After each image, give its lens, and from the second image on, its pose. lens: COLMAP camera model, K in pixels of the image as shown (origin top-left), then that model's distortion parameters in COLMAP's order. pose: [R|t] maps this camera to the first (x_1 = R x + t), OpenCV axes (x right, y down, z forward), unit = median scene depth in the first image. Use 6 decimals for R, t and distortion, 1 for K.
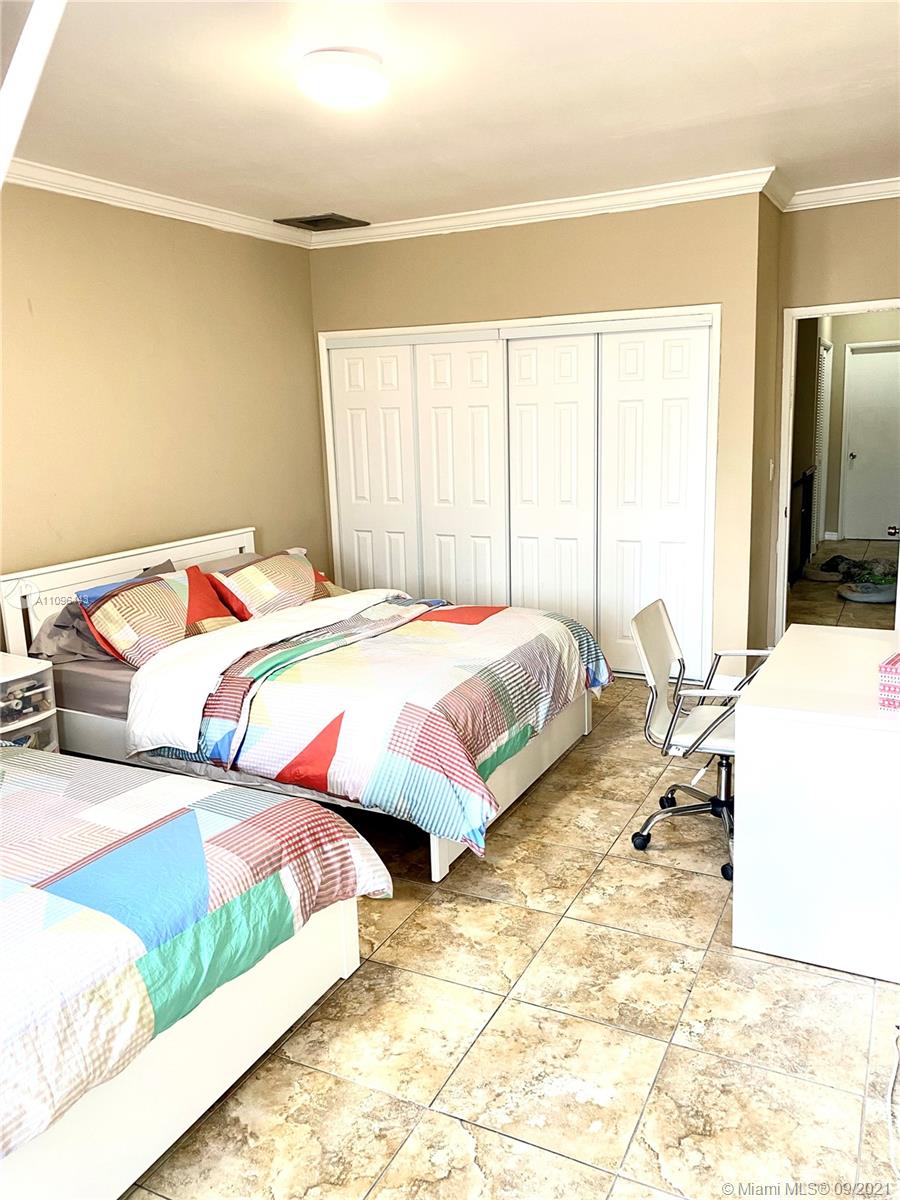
lens RADIAL K [[939.7, 0, 450.0], [0, 939.7, 600.0], [0, 0, 1]] dist [0.156040, -0.417801]
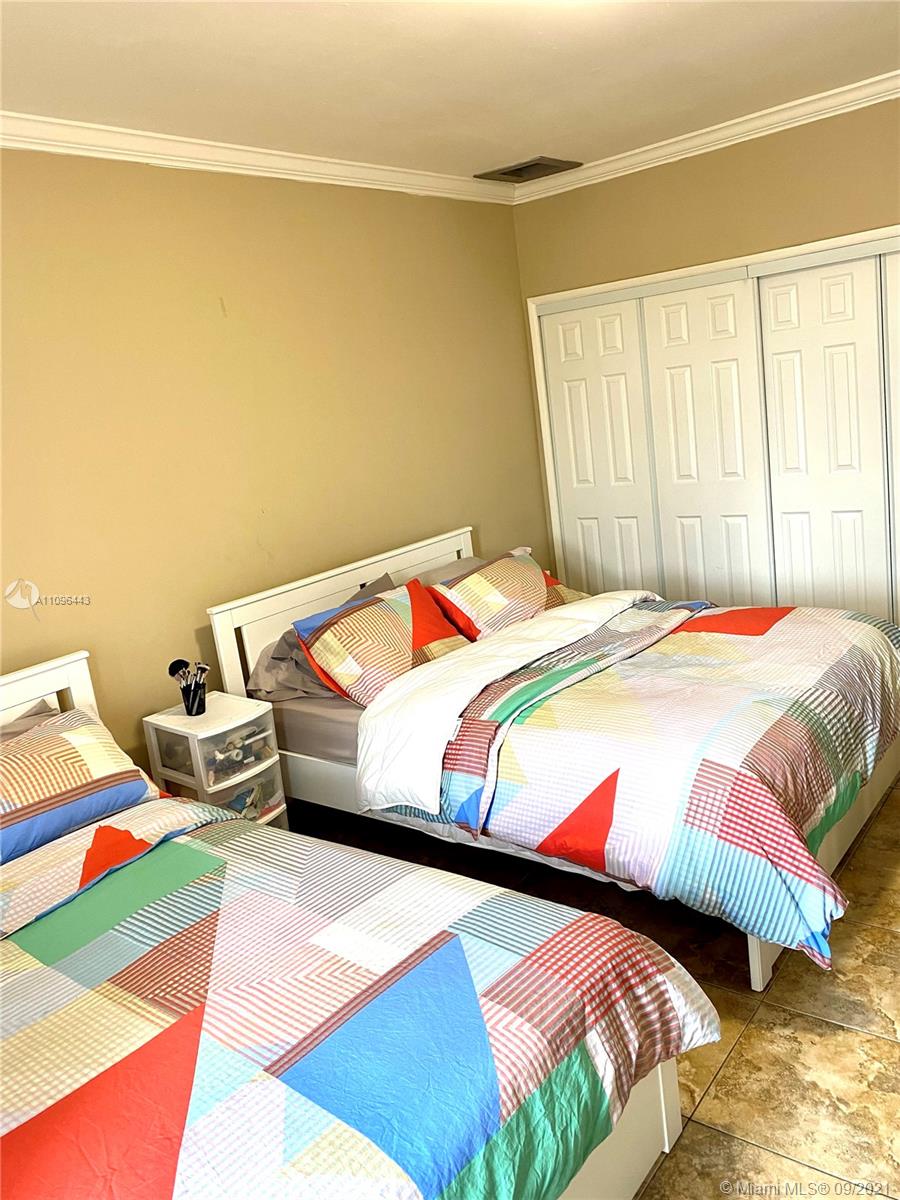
lens RADIAL K [[964.3, 0, 450.0], [0, 964.3, 600.0], [0, 0, 1]] dist [0.129522, -0.194001]
pose [[0.976613, -0.054300, -0.208033, -0.069300], [0.059363, 0.998071, 0.018168, -0.043003], [0.206646, -0.030093, 0.977953, 0.171522]]
